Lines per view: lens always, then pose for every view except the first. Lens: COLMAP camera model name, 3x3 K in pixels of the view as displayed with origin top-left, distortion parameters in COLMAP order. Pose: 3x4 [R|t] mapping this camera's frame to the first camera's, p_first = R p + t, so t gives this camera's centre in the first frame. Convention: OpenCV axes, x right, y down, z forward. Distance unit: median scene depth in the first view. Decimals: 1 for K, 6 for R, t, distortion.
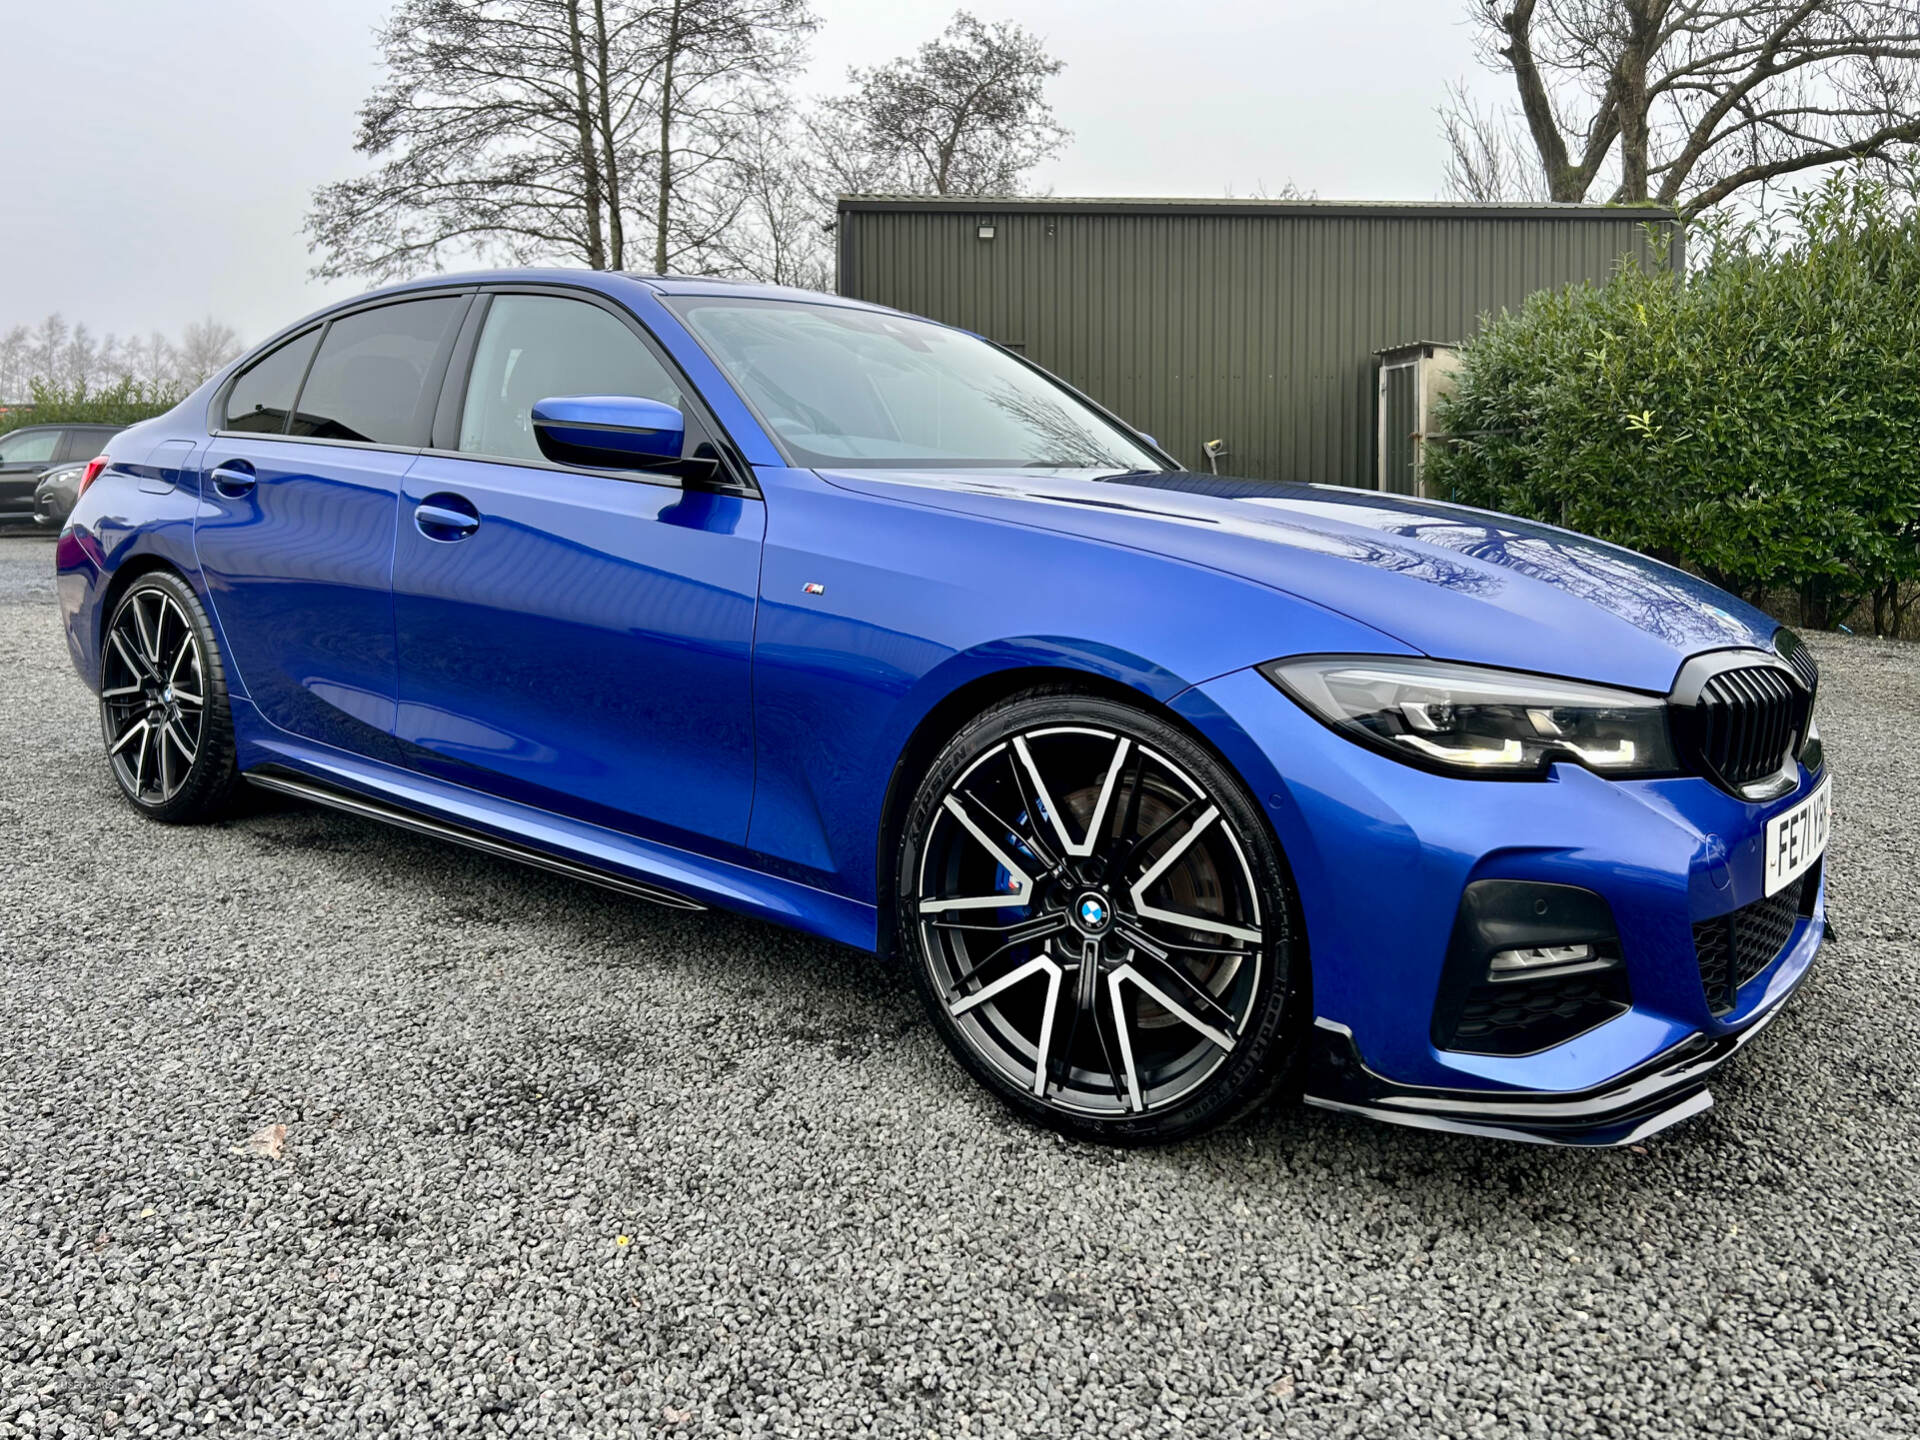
lens RADIAL K [[1522.1, 0, 924.6], [0, 1522.1, 574.8], [0, 0, 1]] dist [0.051612, -0.050037]
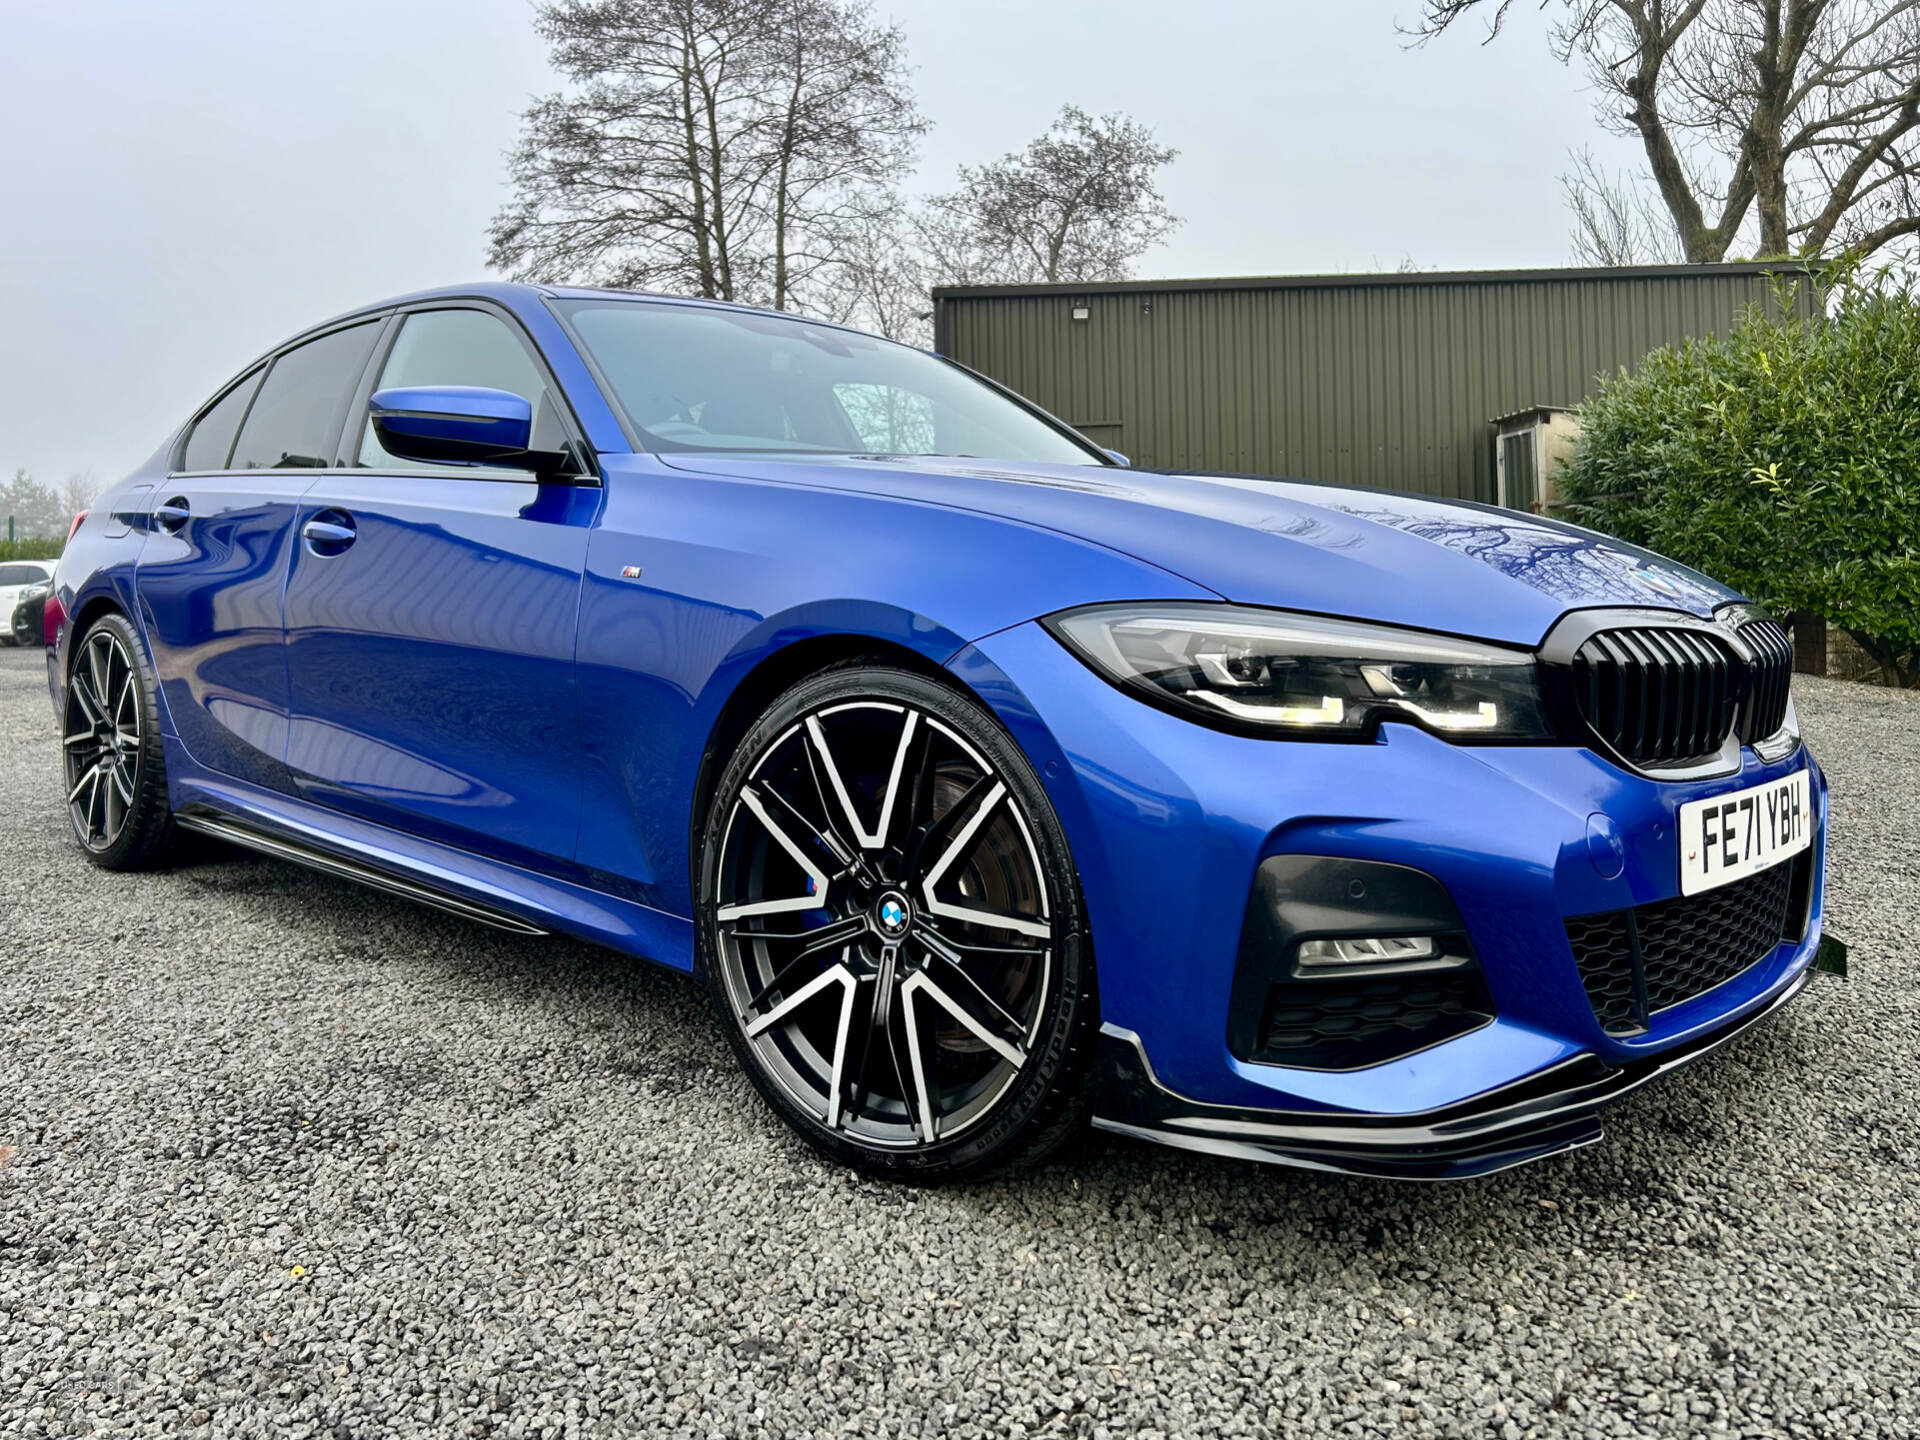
lens RADIAL K [[1522.1, 0, 924.6], [0, 1522.1, 574.8], [0, 0, 1]] dist [0.051612, -0.050037]
pose [[0.994935, -0.020272, -0.098457, 0.202761], [0.013391, 0.997453, -0.070055, 0.080949], [0.099627, 0.068382, 0.992672, 0.105414]]
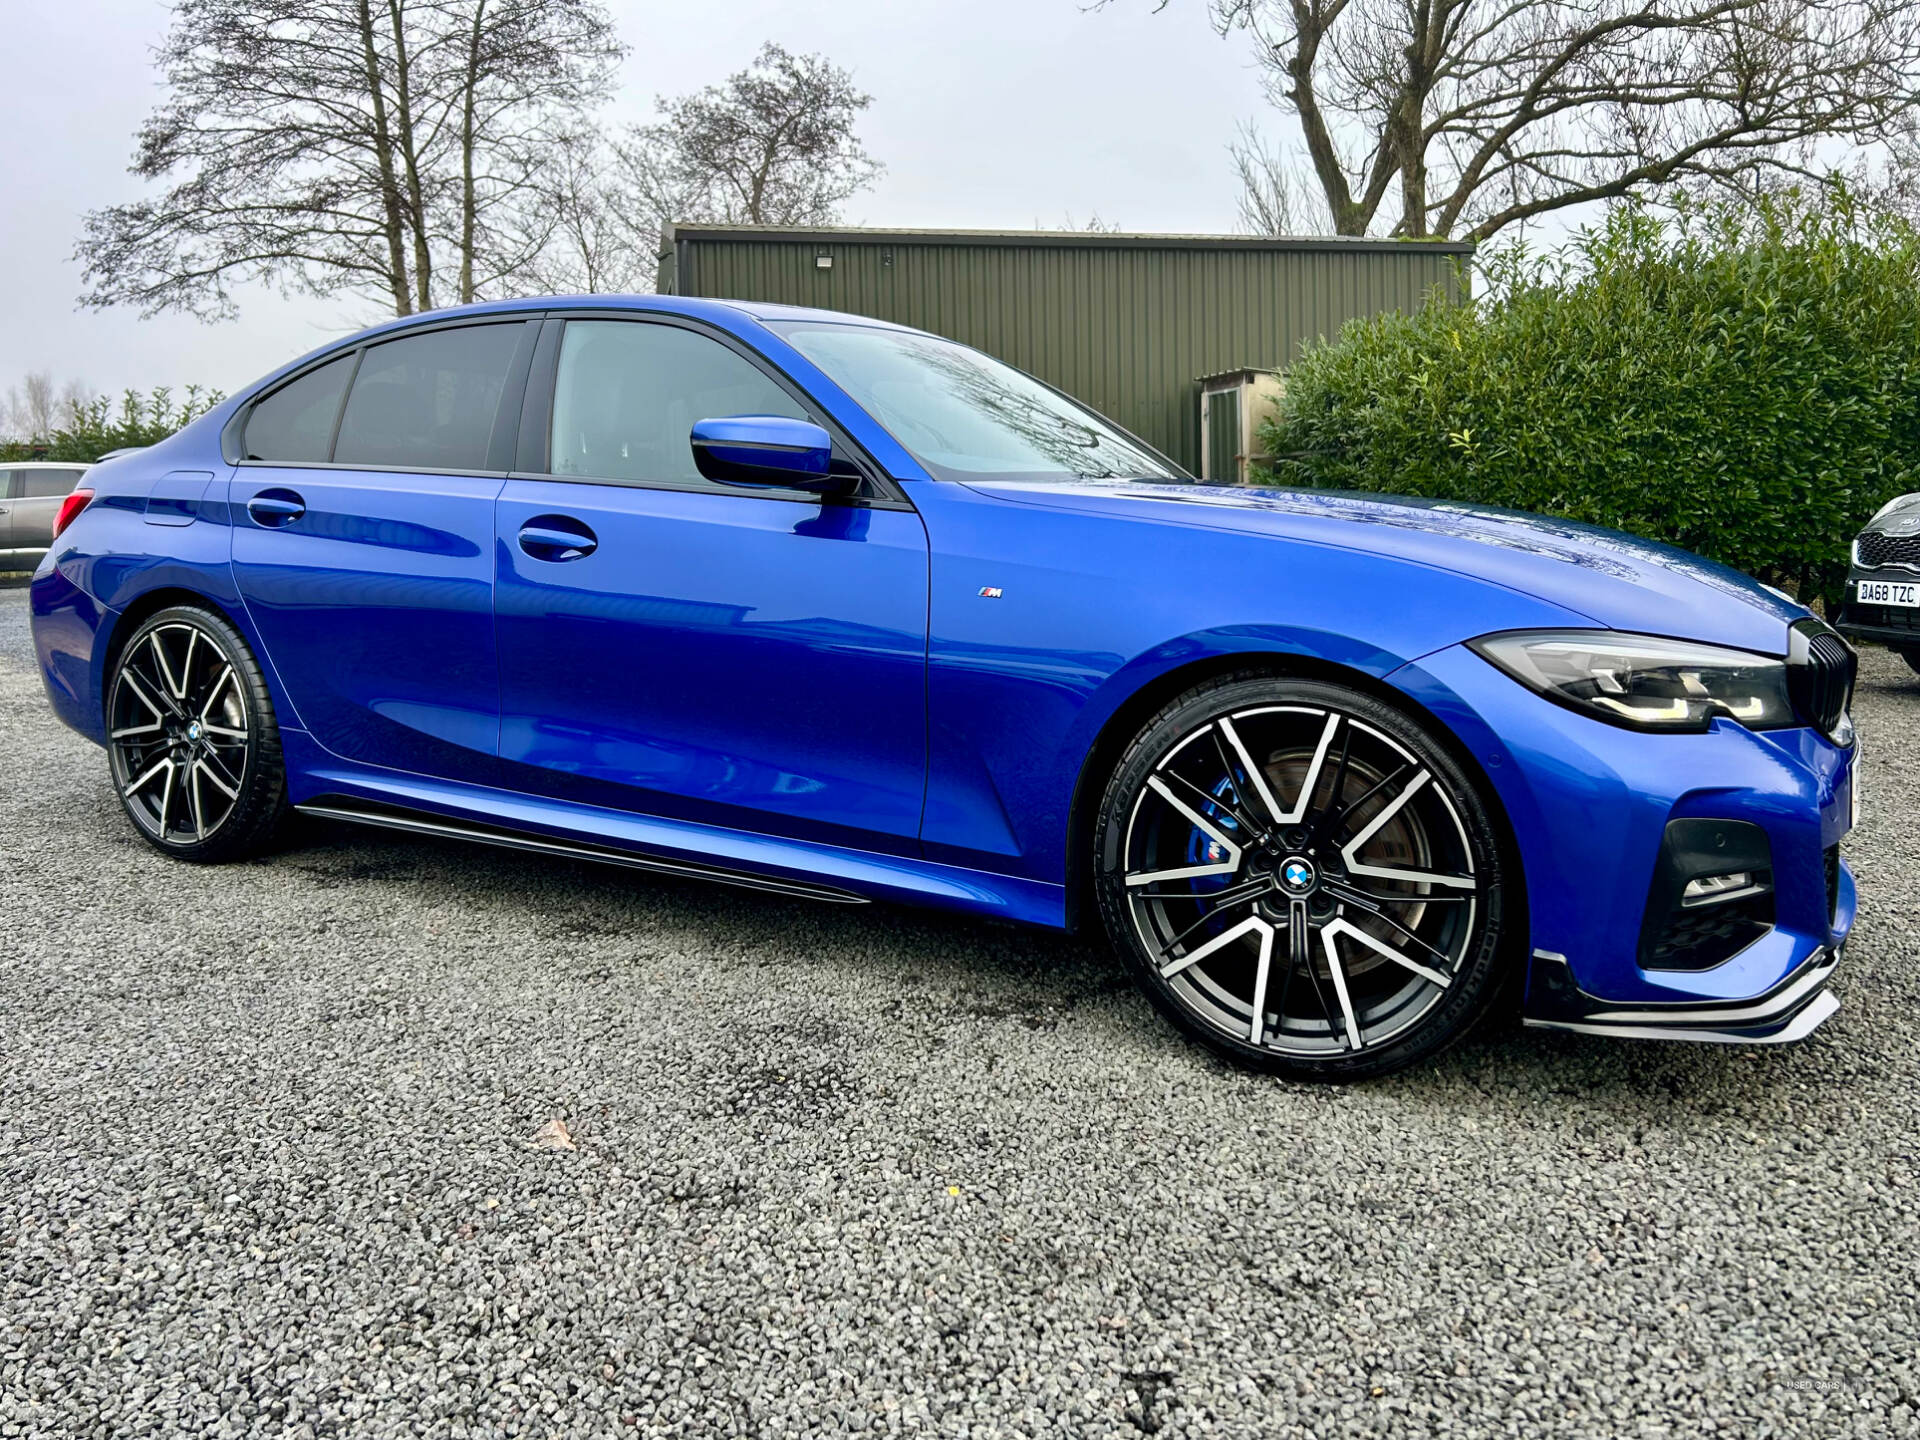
lens RADIAL K [[1522.8, 0, 919.2], [0, 1522.8, 600.4], [0, 0, 1]] dist [0.049370, -0.047345]
pose [[0.989391, -0.028587, 0.142440, -0.287633], [0.029068, 0.999577, -0.001296, 0.015613], [-0.142342, 0.005423, 0.989803, -0.050436]]
